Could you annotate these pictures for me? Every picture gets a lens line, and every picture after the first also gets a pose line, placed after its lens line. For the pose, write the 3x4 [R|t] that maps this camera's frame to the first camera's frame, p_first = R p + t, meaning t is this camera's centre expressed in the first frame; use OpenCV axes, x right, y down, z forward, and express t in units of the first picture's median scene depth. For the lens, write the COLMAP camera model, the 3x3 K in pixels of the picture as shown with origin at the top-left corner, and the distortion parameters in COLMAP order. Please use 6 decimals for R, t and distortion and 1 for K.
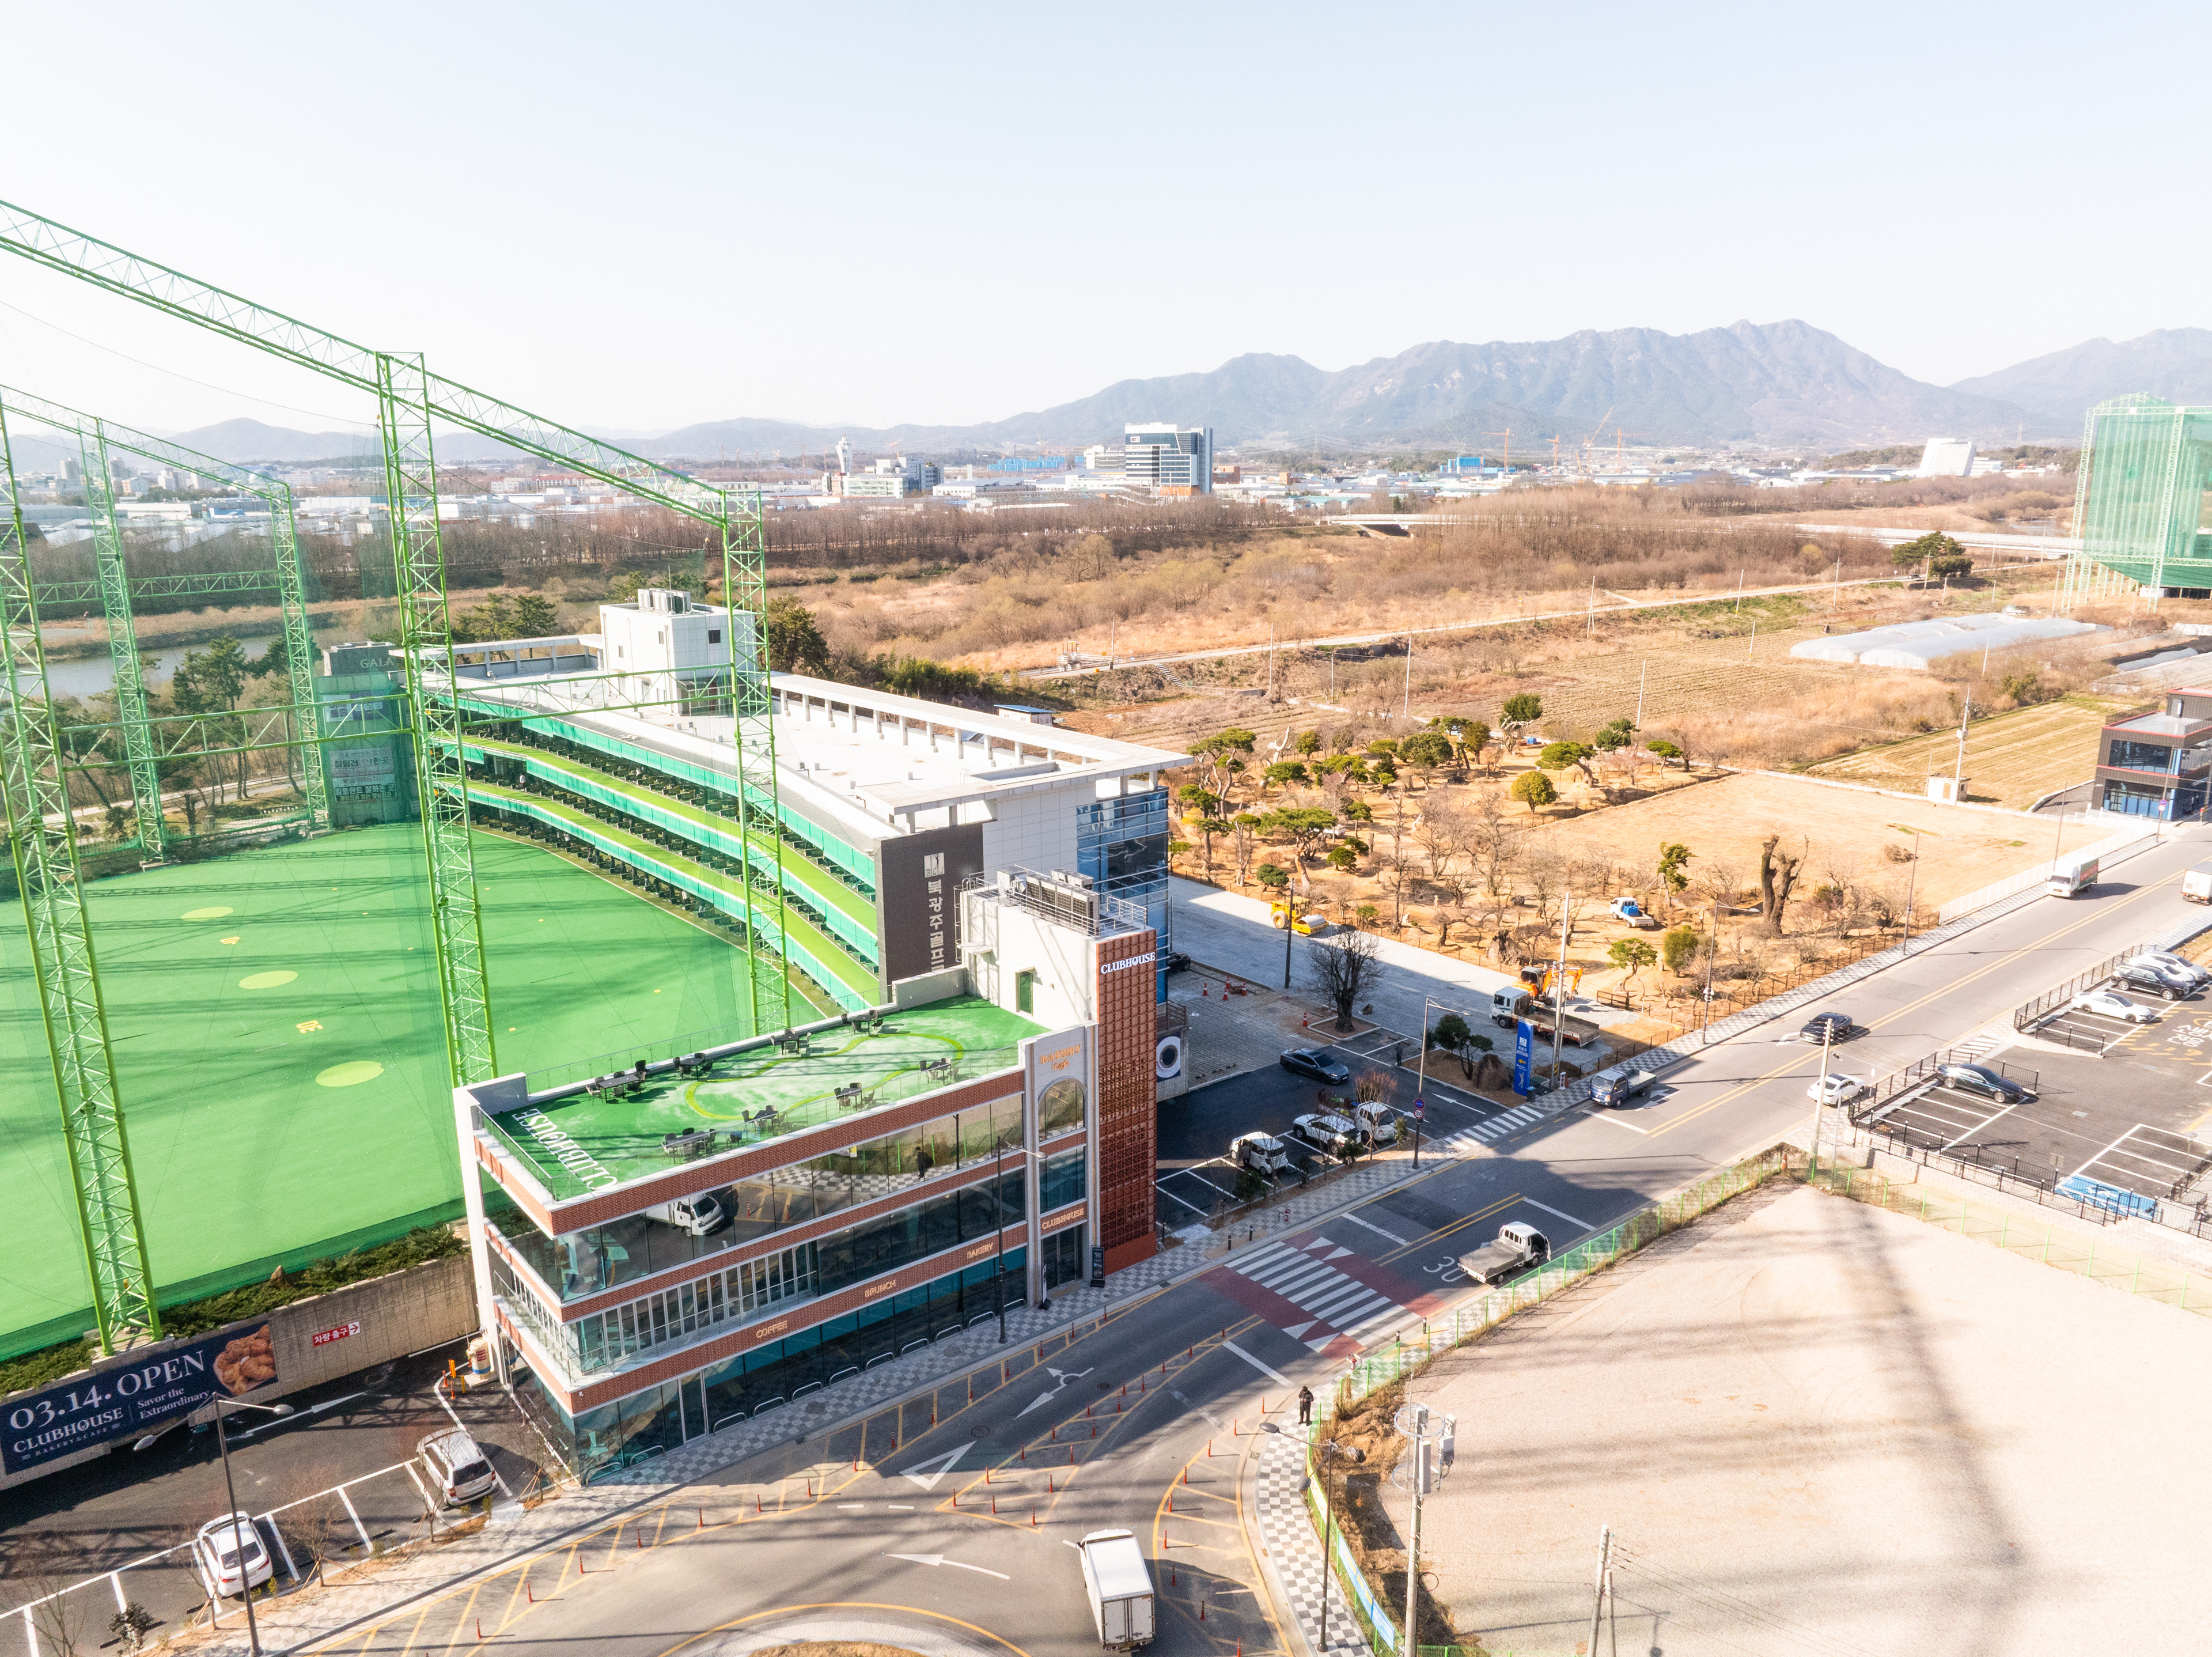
lens RADIAL K [[1561.1, 0, 1105.1], [0, 1561.1, 829.5], [0, 0, 1]] dist [-0.038524, 0.012381]
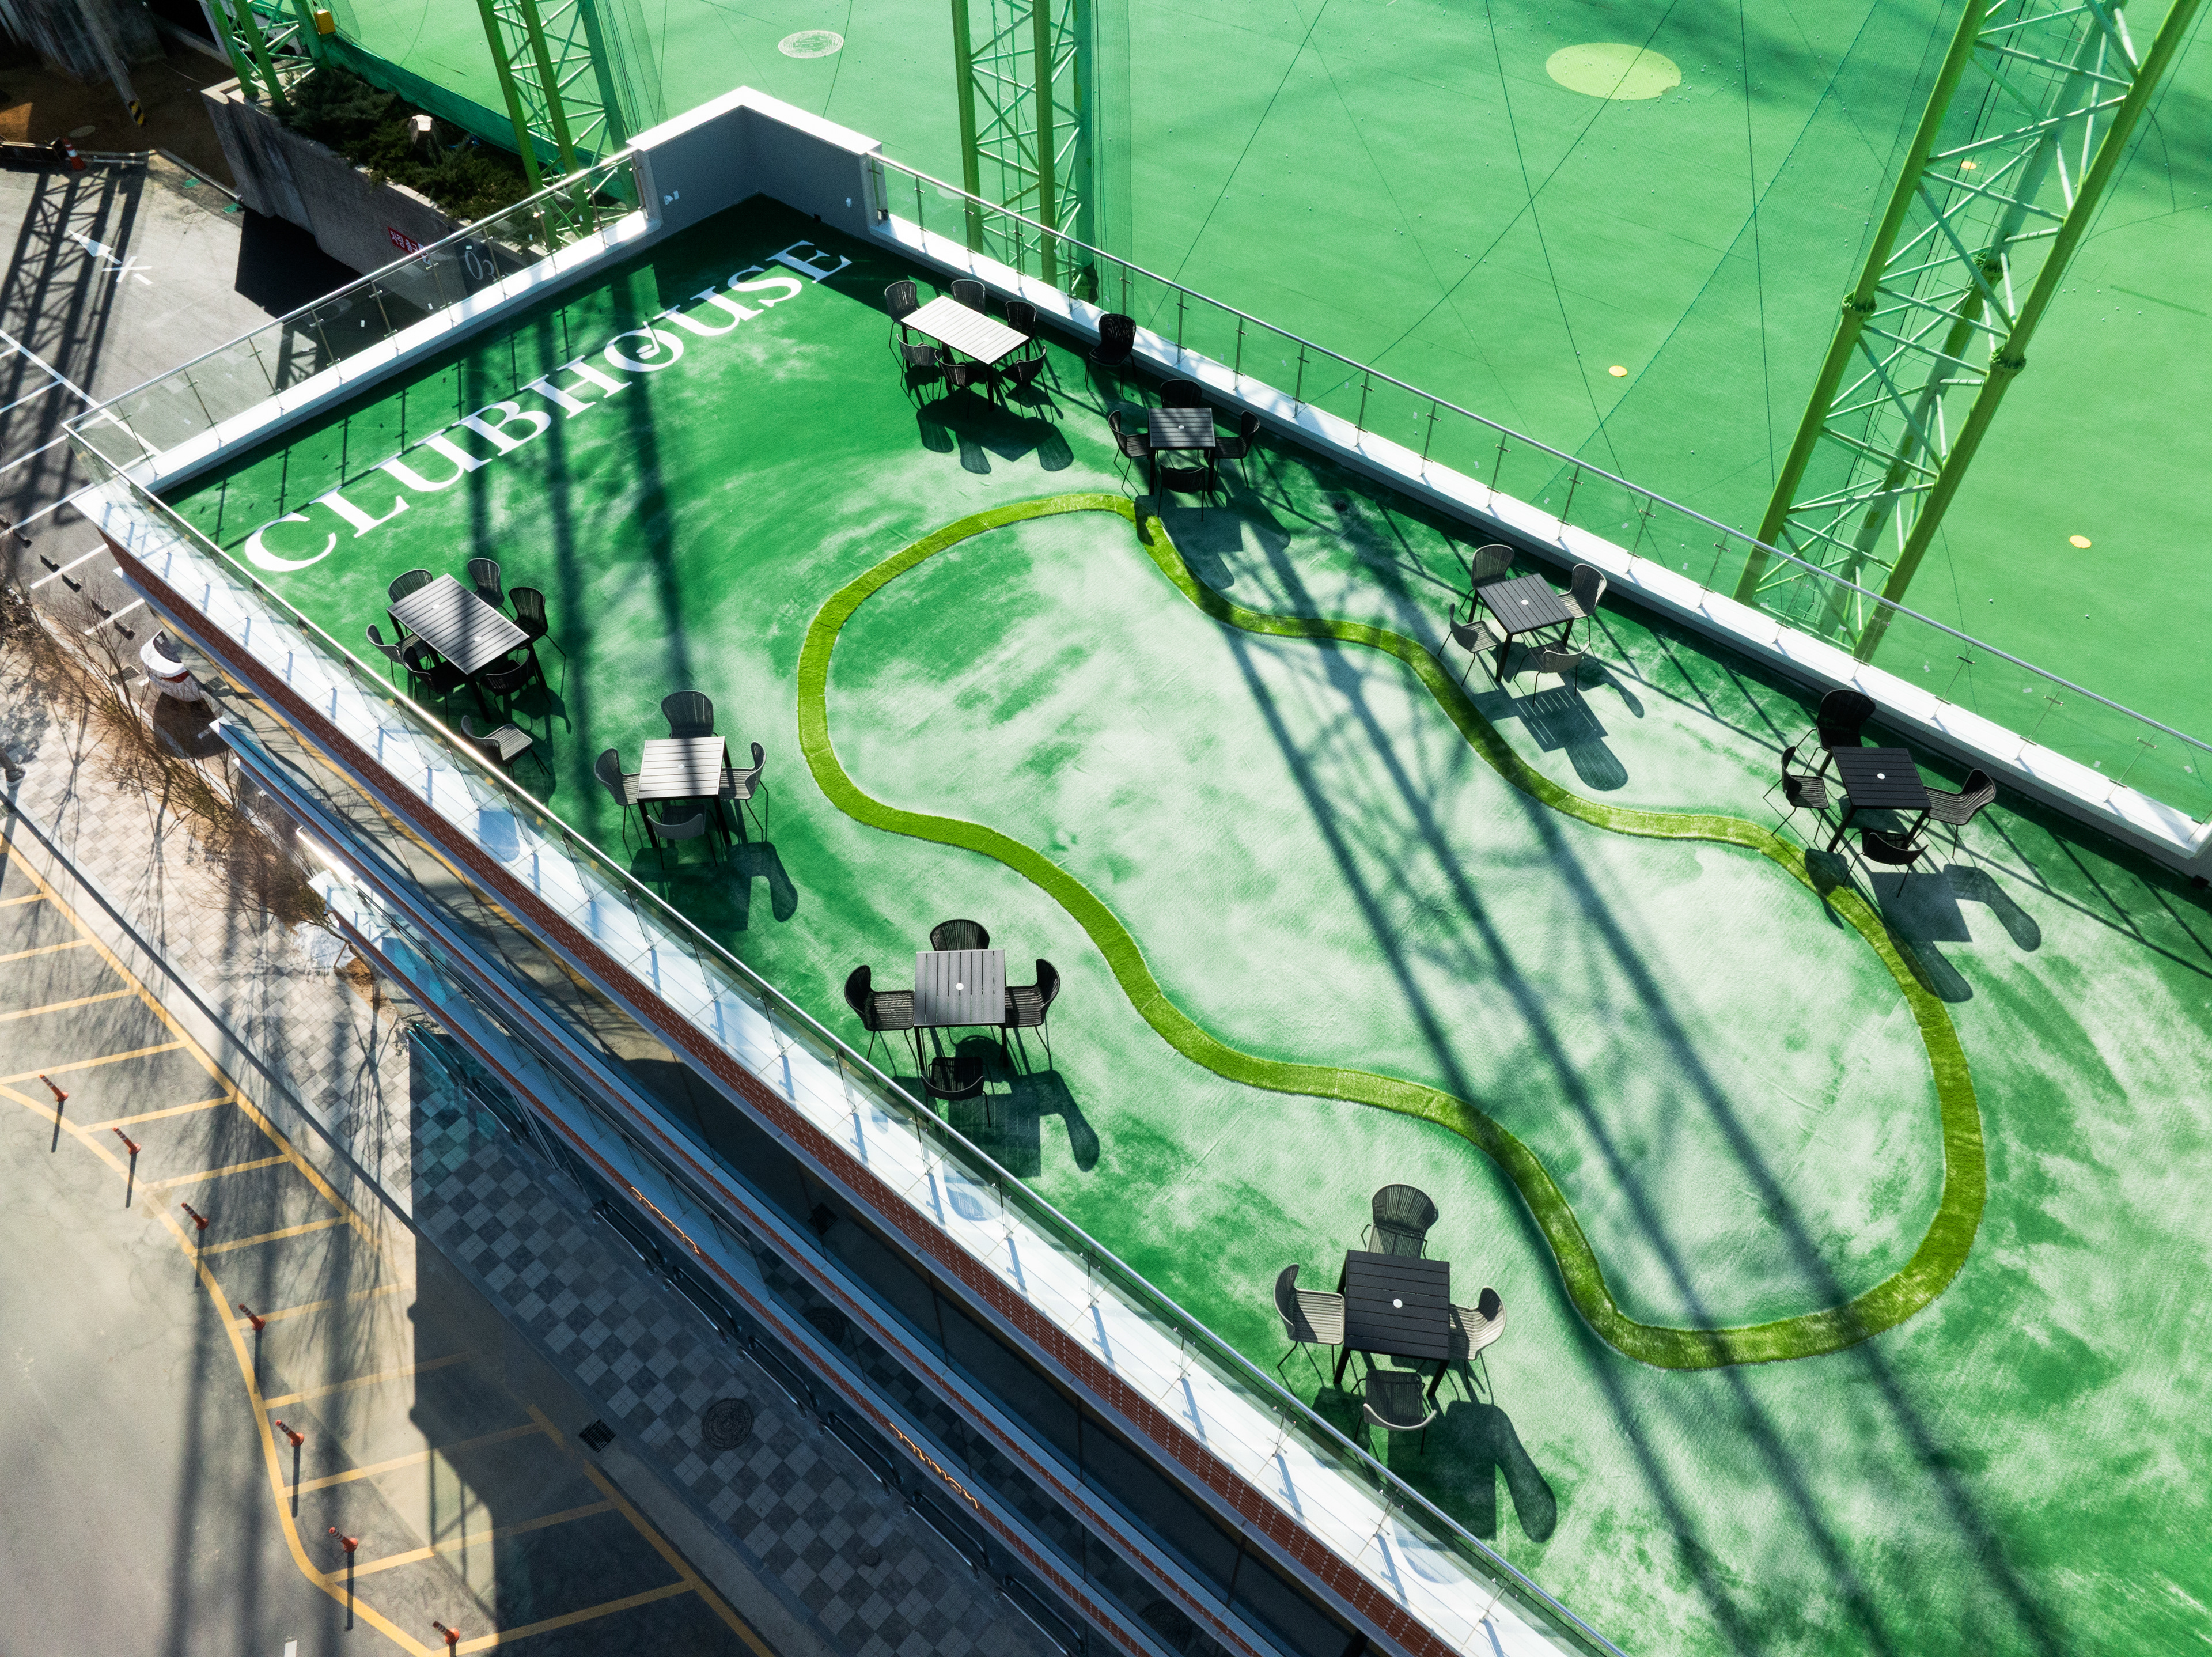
lens RADIAL K [[1561.1, 0, 1106.8], [0, 1561.1, 837.2], [0, 0, 1]] dist [-0.038524, 0.012381]
pose [[0.186805, 0.756041, -0.627300, -0.046594], [-0.222253, 0.654509, 0.722649, 0.003522], [0.956926, 0.004425, 0.290298, 0.972946]]
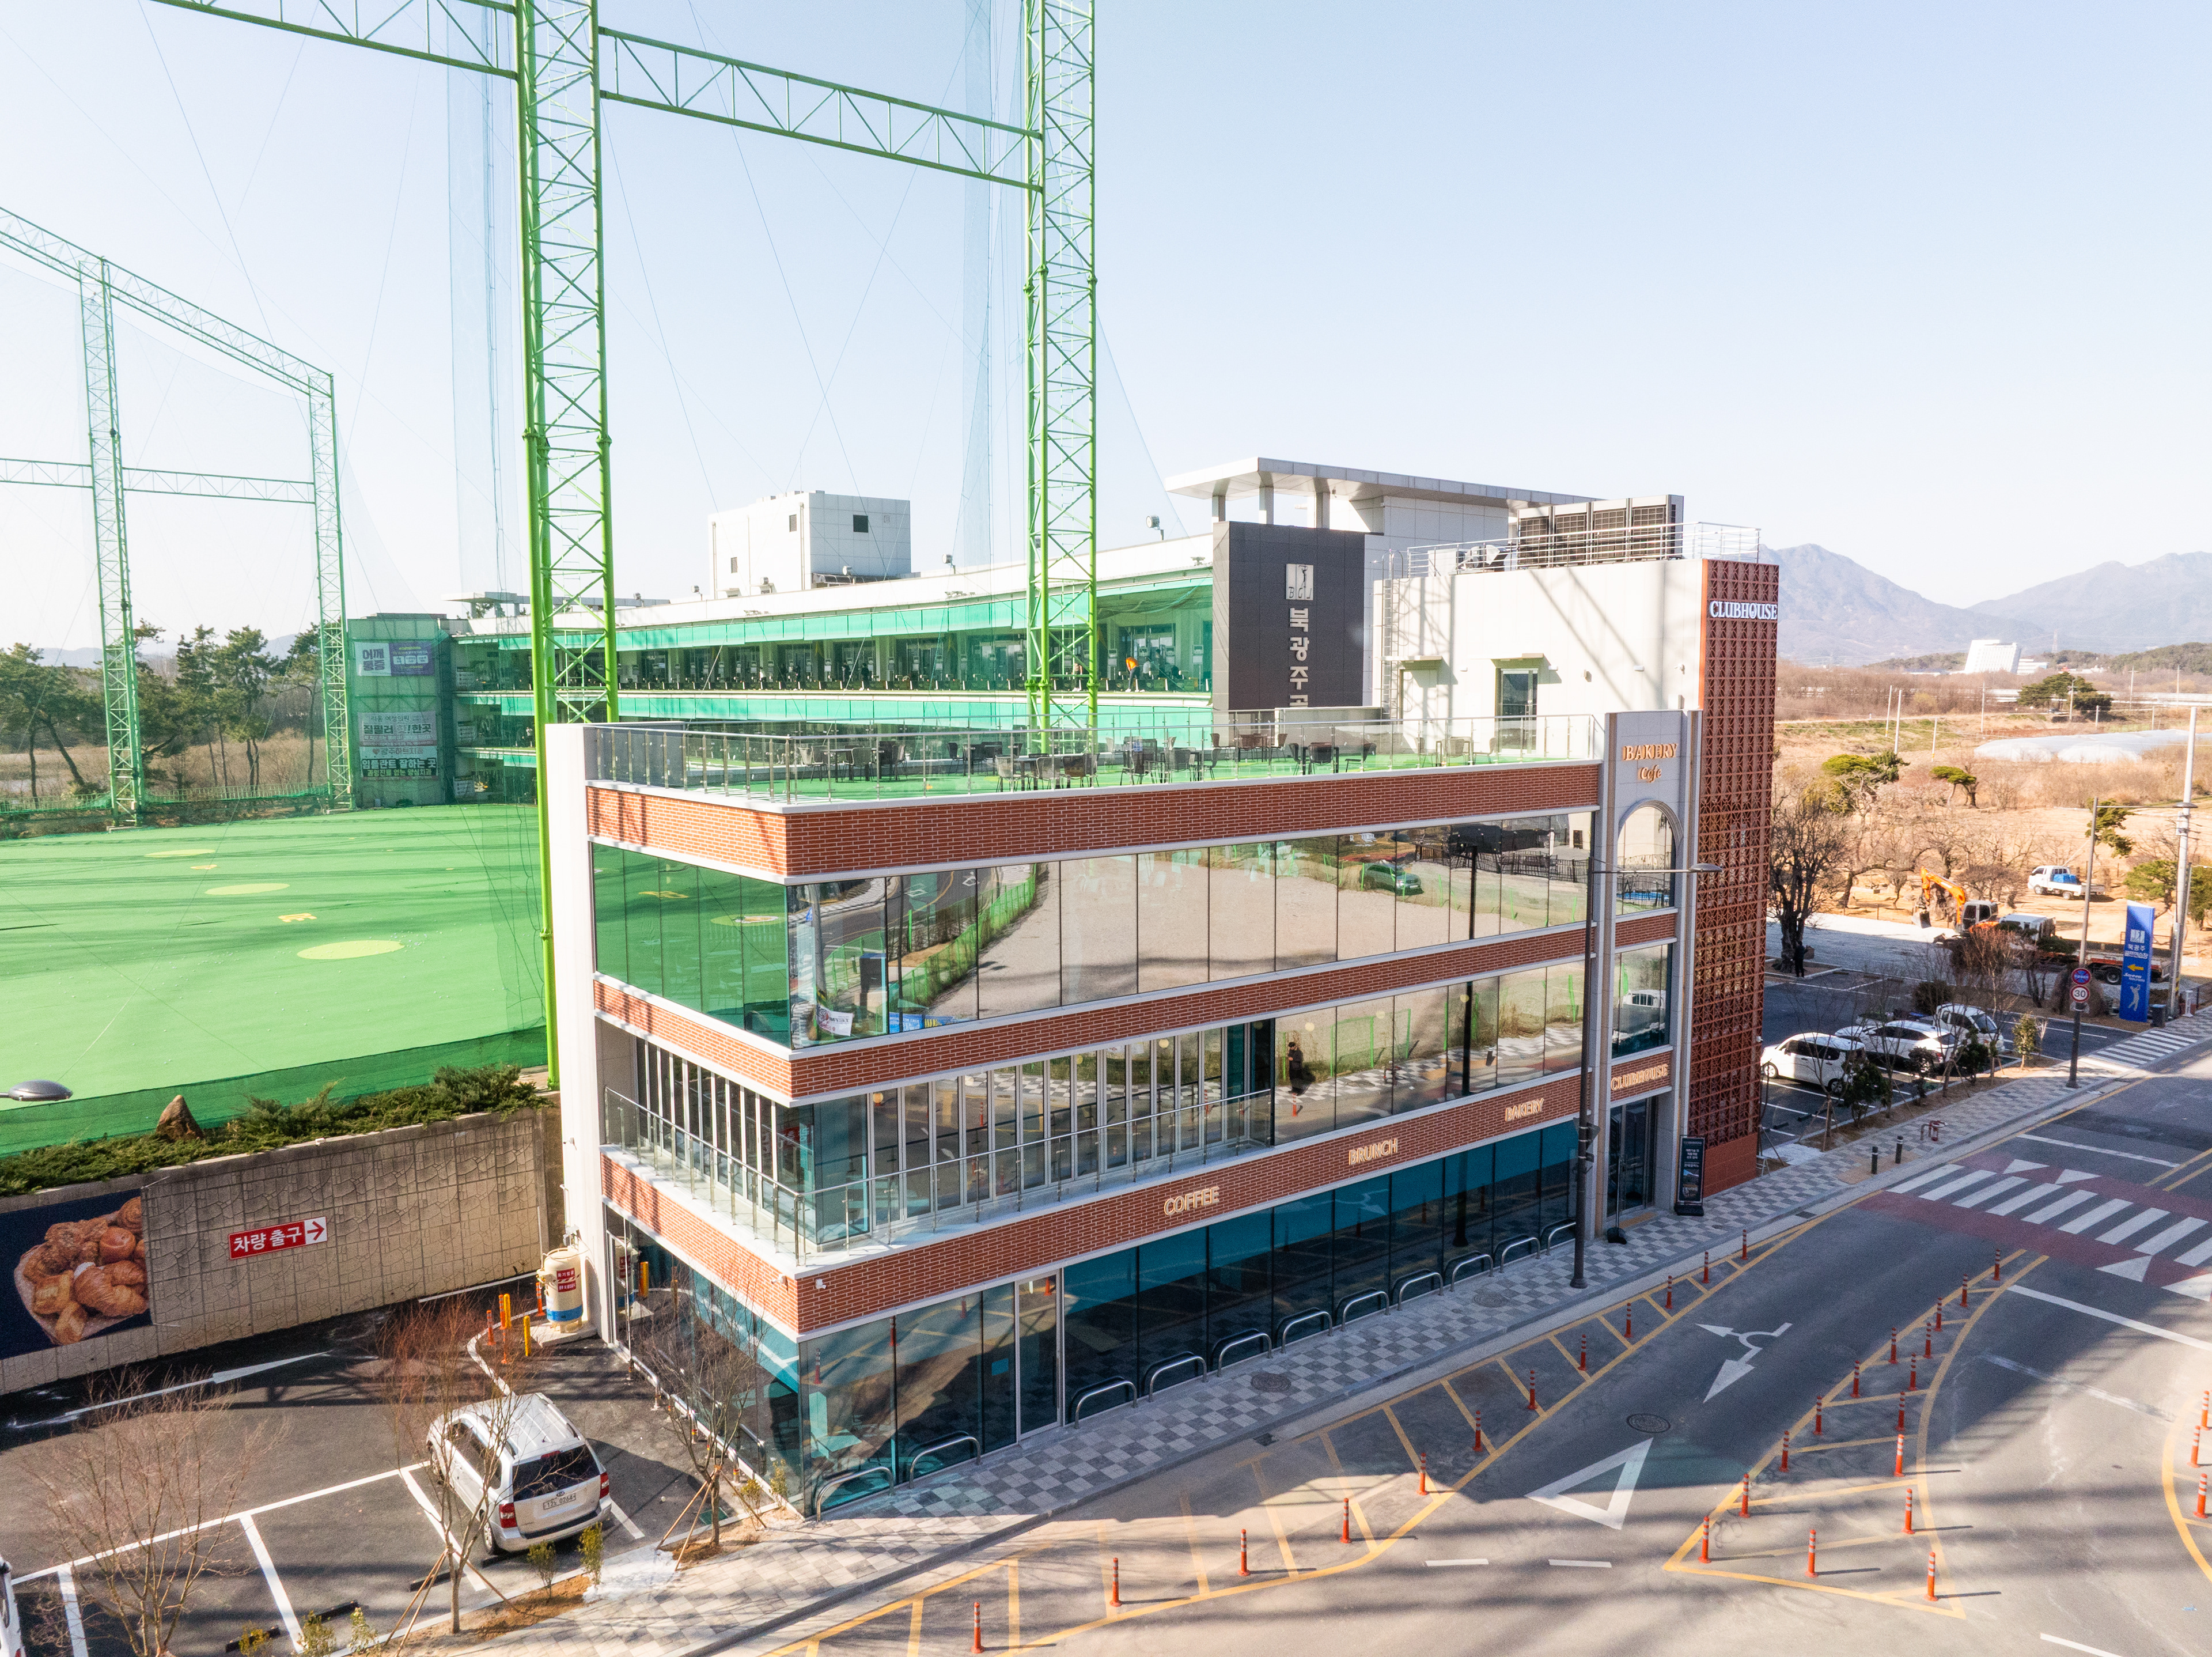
lens RADIAL K [[1561.1, 0, 1104.7], [0, 1561.1, 831.3], [0, 0, 1]] dist [-0.038524, 0.012381]
pose [[0.999821, 0.003273, -0.018647, -0.227030], [-0.005810, 0.990461, -0.137672, 0.269483], [0.018019, 0.137756, 0.990302, 0.502688]]
